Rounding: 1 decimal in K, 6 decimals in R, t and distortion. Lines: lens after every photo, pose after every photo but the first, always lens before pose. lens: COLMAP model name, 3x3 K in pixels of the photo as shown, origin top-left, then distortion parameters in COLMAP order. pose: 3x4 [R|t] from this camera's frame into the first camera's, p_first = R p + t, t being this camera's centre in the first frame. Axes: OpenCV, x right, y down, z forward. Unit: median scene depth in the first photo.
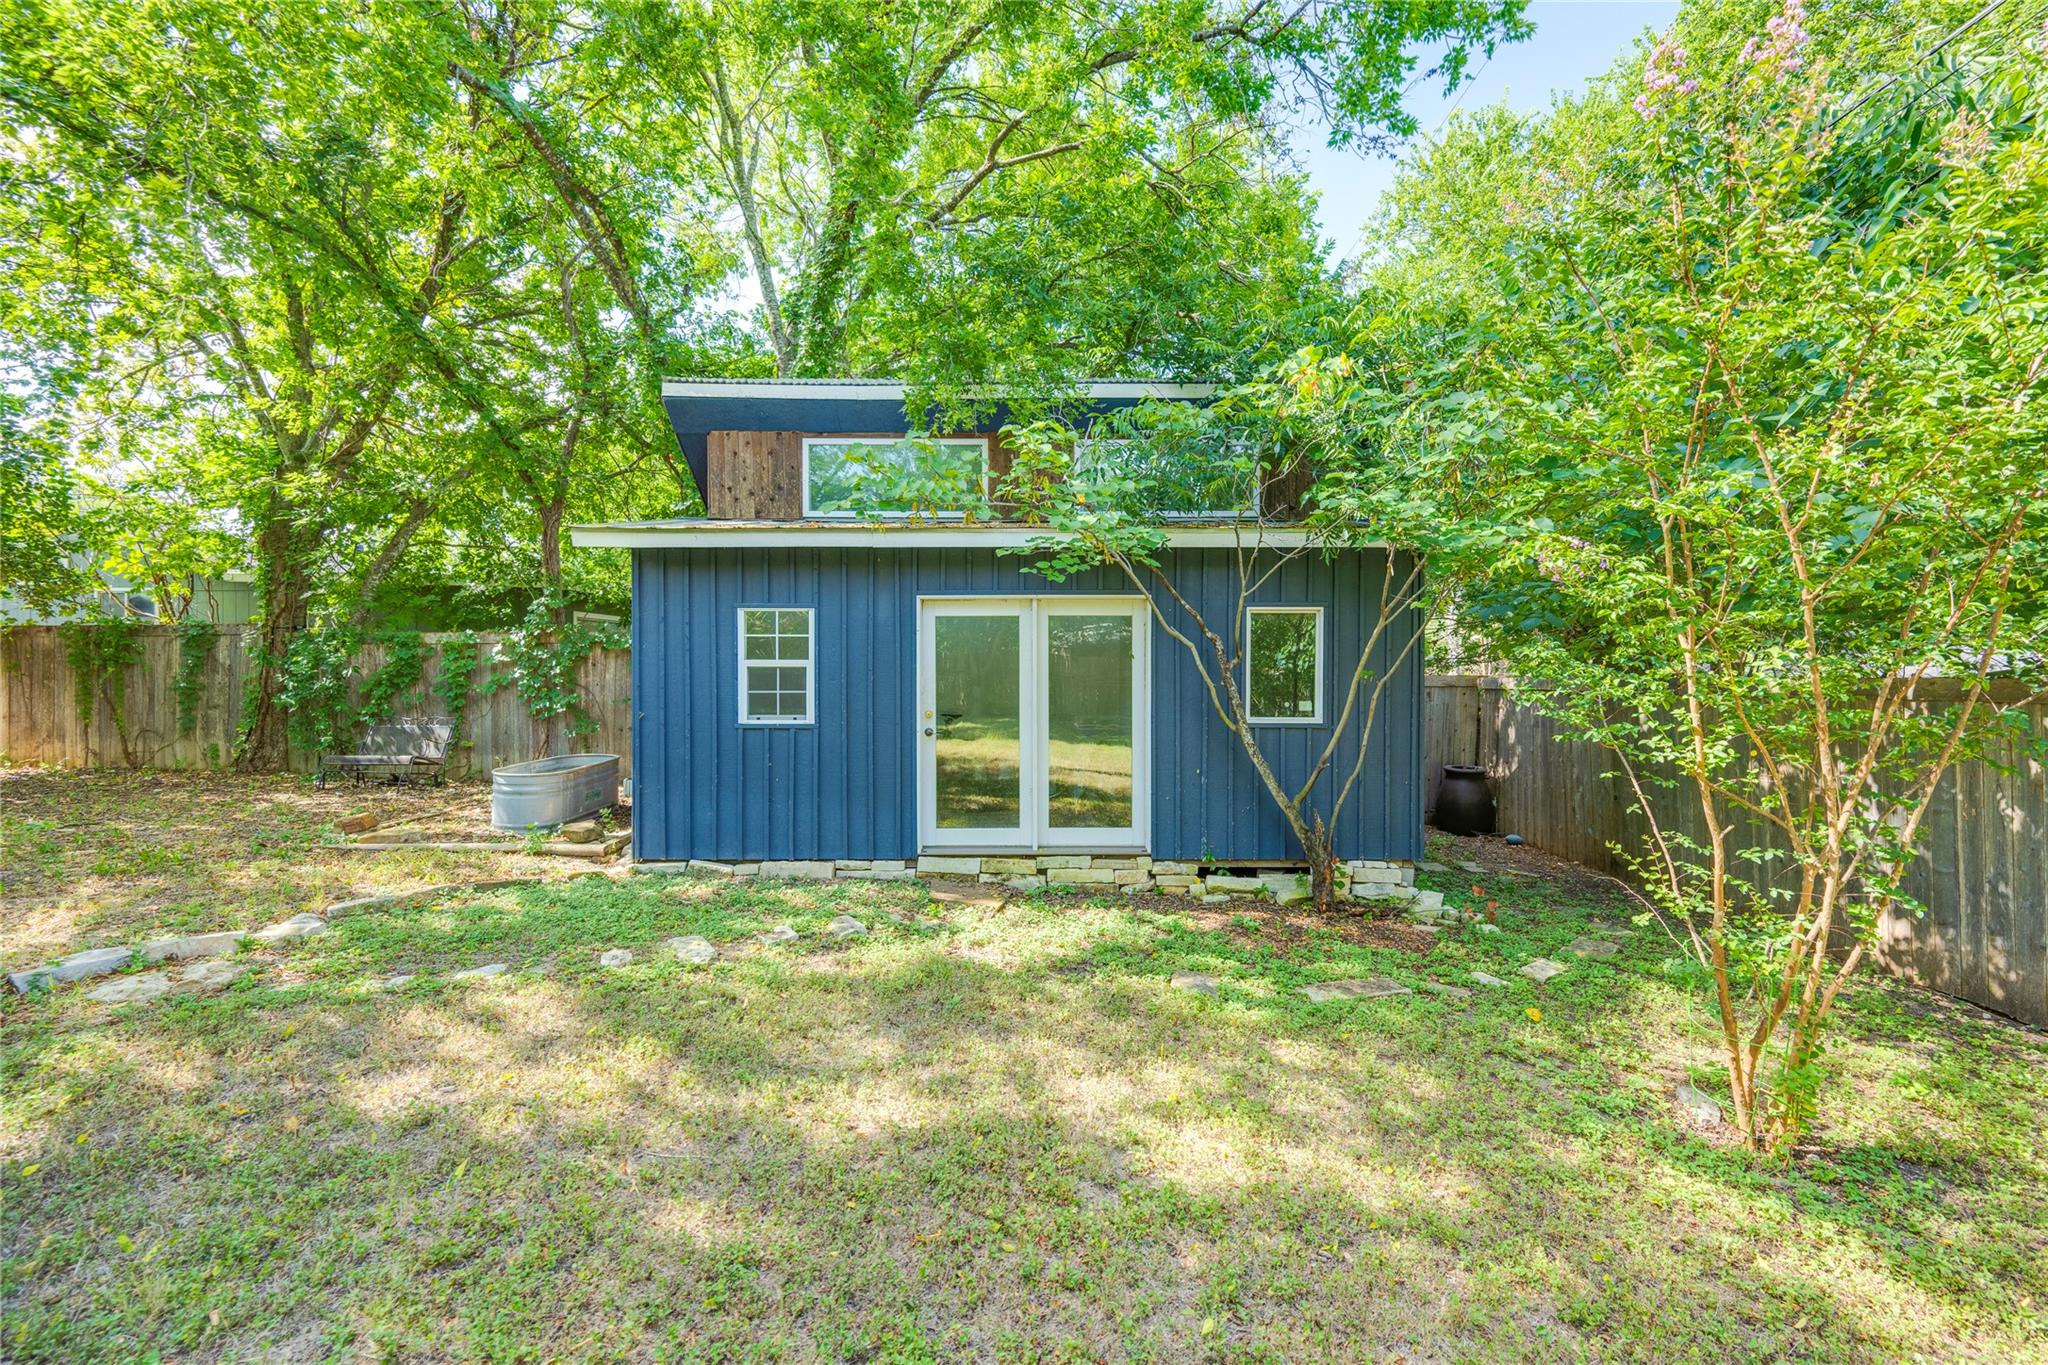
lens RADIAL K [[829.8, 0, 1021.2], [0, 829.8, 673.6], [0, 0, 1]] dist [-0.007733, 0.000694]
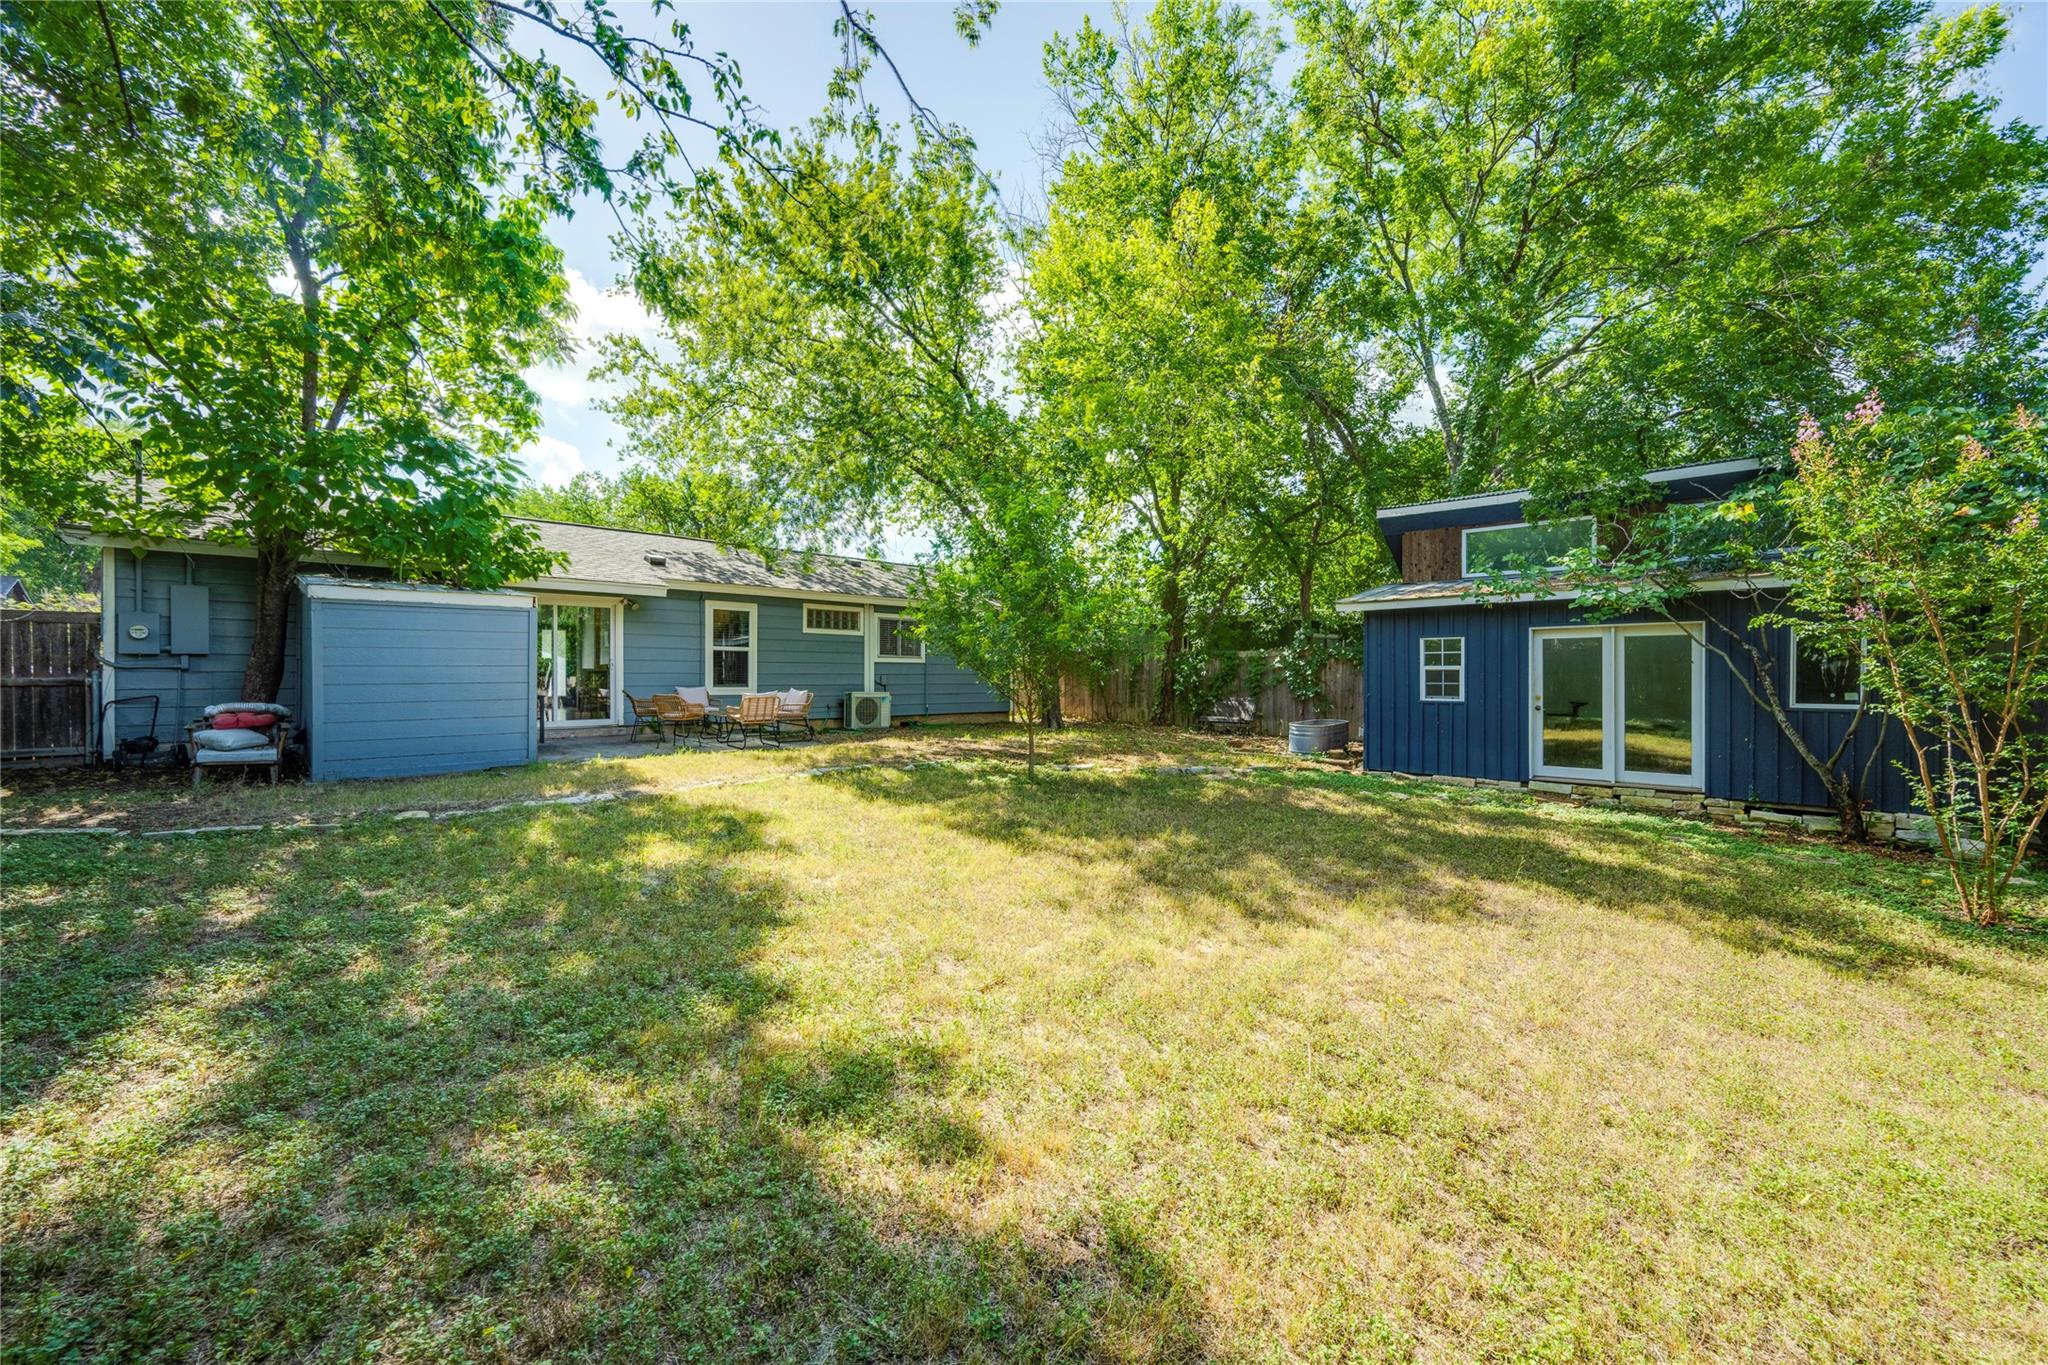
lens RADIAL K [[829.8, 0, 1021.2], [0, 829.8, 673.6], [0, 0, 1]] dist [-0.007733, 0.000694]
pose [[0.705330, -0.000599, -0.708879, 0.341297], [-0.001865, 0.999995, -0.002701, 0.007048], [0.708877, 0.003228, 0.705325, -0.934188]]
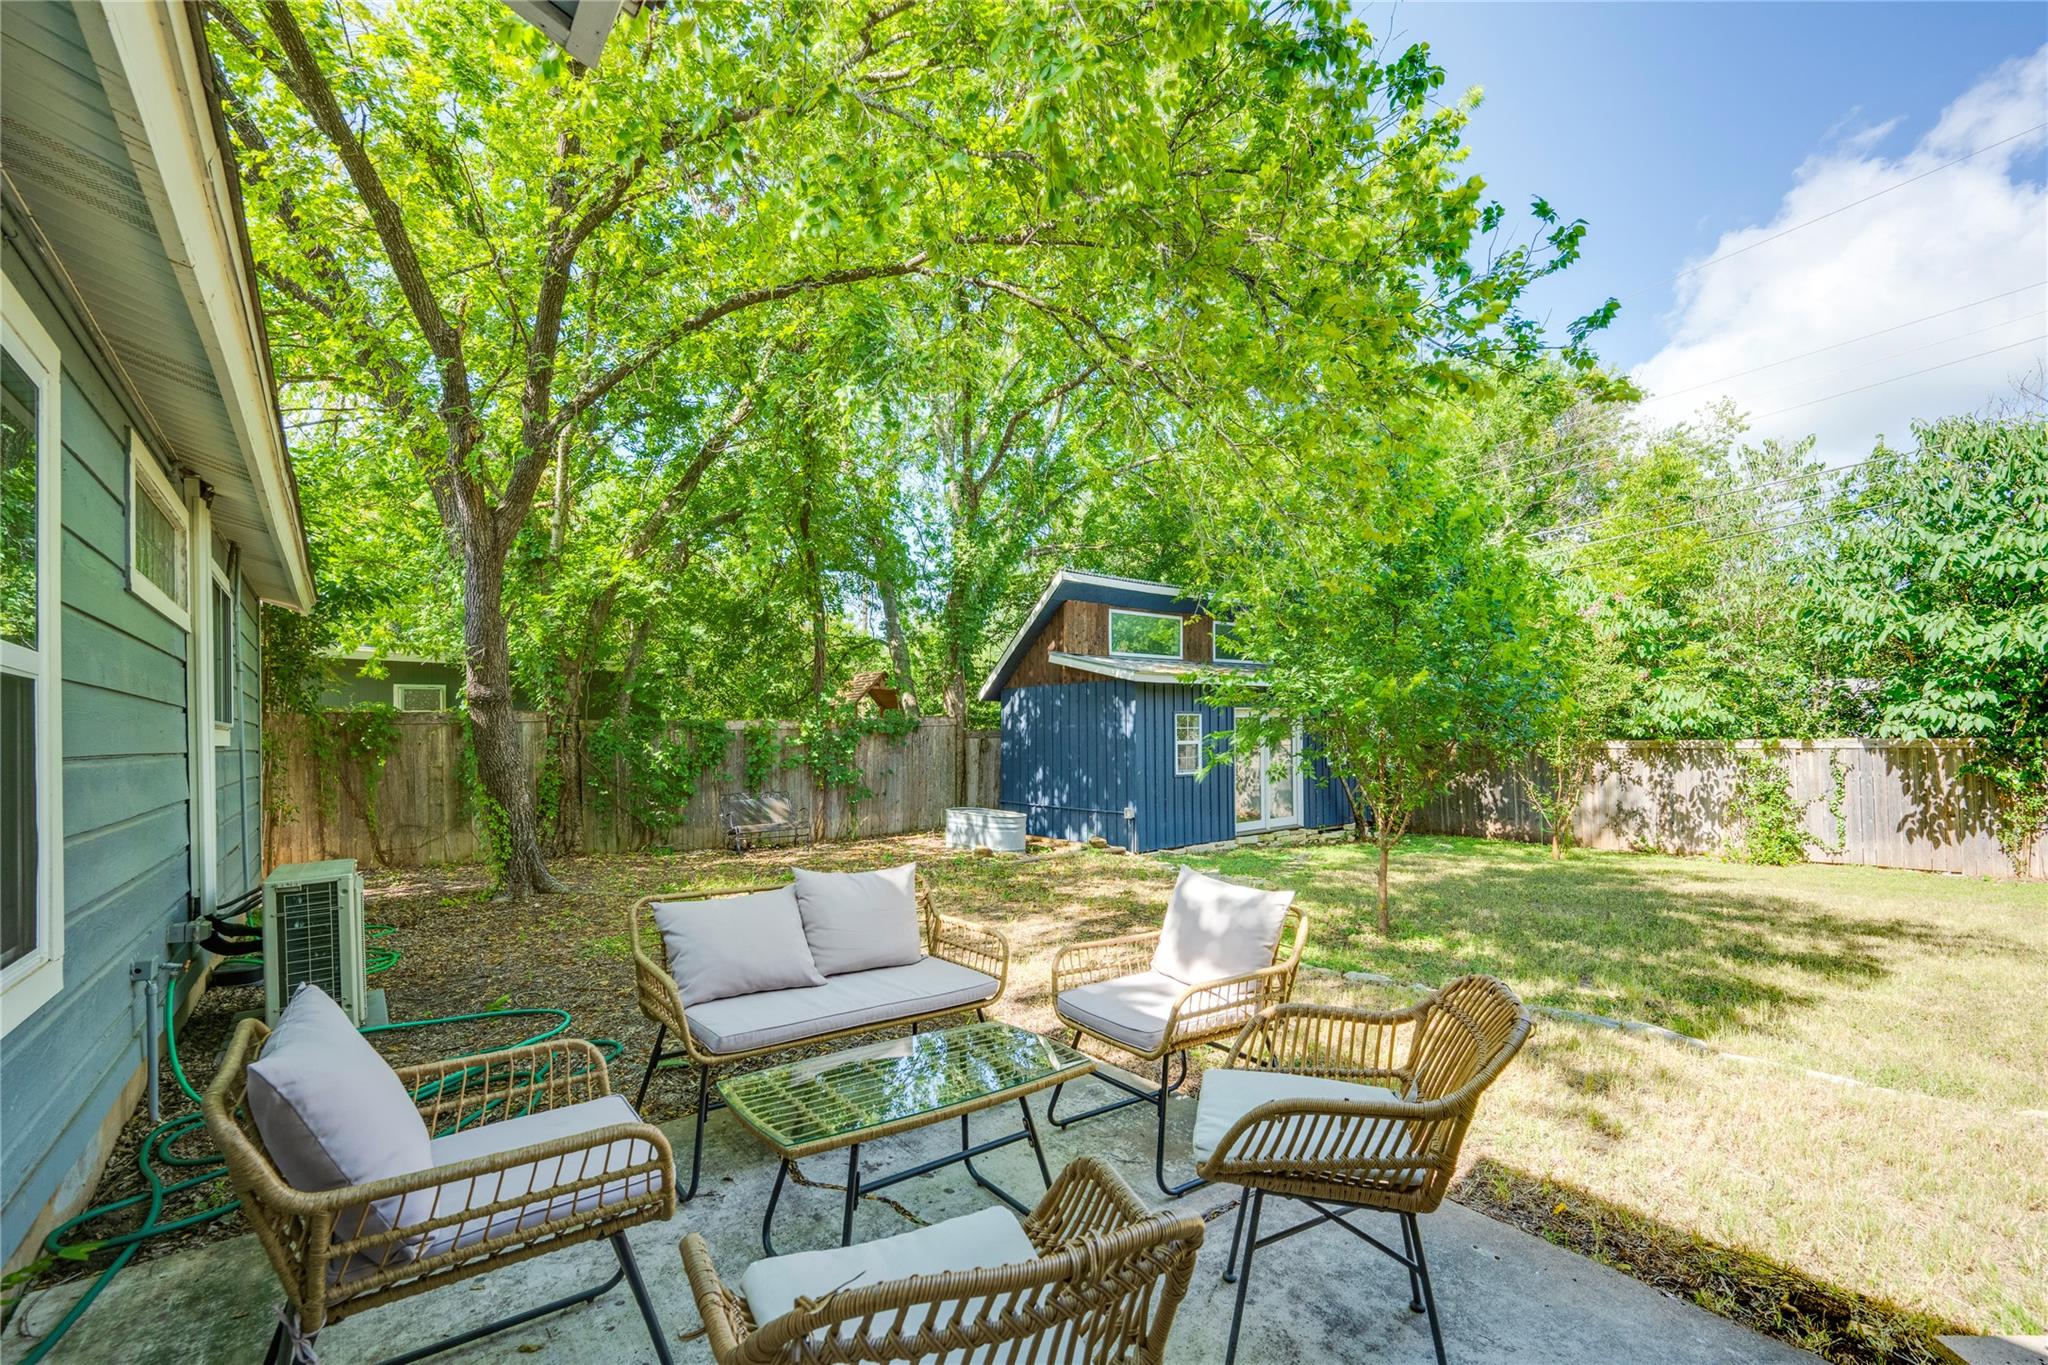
lens RADIAL K [[886.8, 0, 1021.0], [0, 886.8, 739.9], [0, 0, 1]] dist [0.001592, 0.000774]
pose [[0.778383, -0.014504, 0.627623, -1.871314], [0.016331, 0.999863, 0.002853, -0.031500], [-0.627578, 0.008029, 0.778512, -0.353294]]
